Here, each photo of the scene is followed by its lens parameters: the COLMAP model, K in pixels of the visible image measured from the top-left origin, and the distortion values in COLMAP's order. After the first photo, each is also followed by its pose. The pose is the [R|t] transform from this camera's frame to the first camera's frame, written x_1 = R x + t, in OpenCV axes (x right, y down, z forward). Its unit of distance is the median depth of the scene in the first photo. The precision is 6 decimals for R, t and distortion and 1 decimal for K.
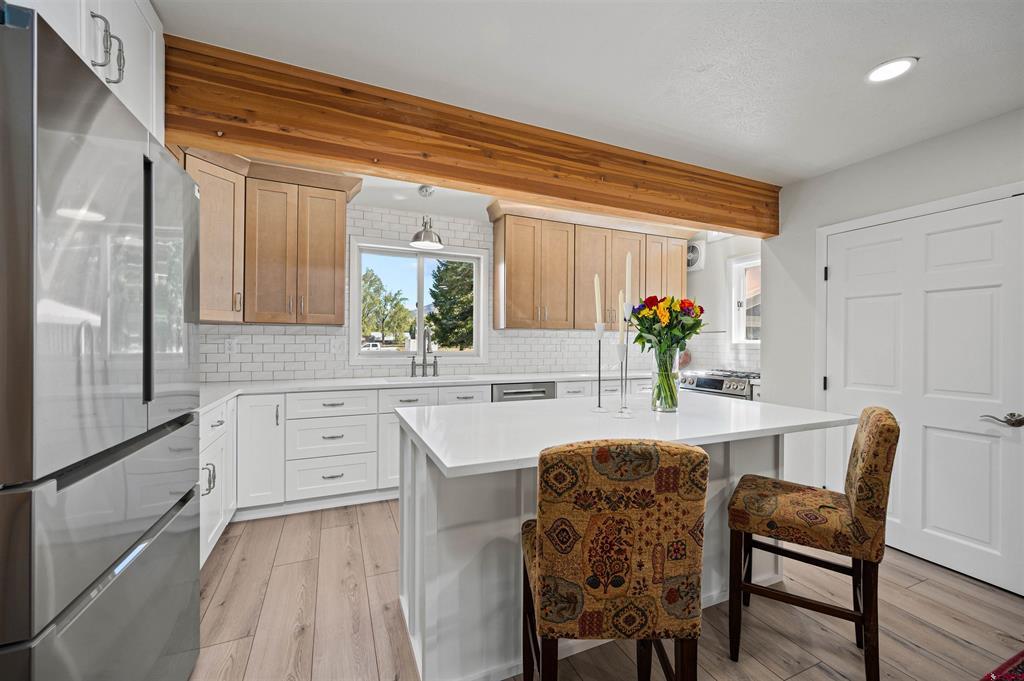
lens RADIAL K [[409.0, 0, 512.3], [0, 409.0, 341.4], [0, 0, 1]] dist [-0.000800, -0.000738]
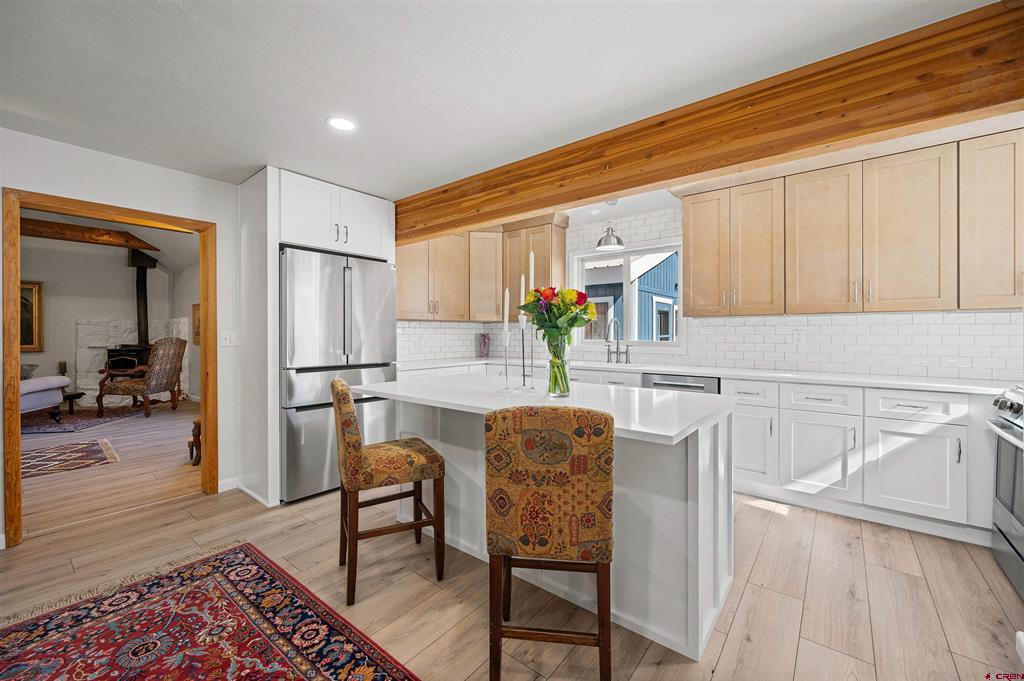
lens RADIAL K [[409.0, 0, 509.0], [0, 409.0, 337.6], [0, 0, 1]] dist [-0.000800, -0.000738]
pose [[0.459787, 0.002576, -0.888026, 0.942212], [0.003125, 0.999985, 0.004518, 0.014185], [0.888024, -0.004852, 0.459772, 0.303888]]
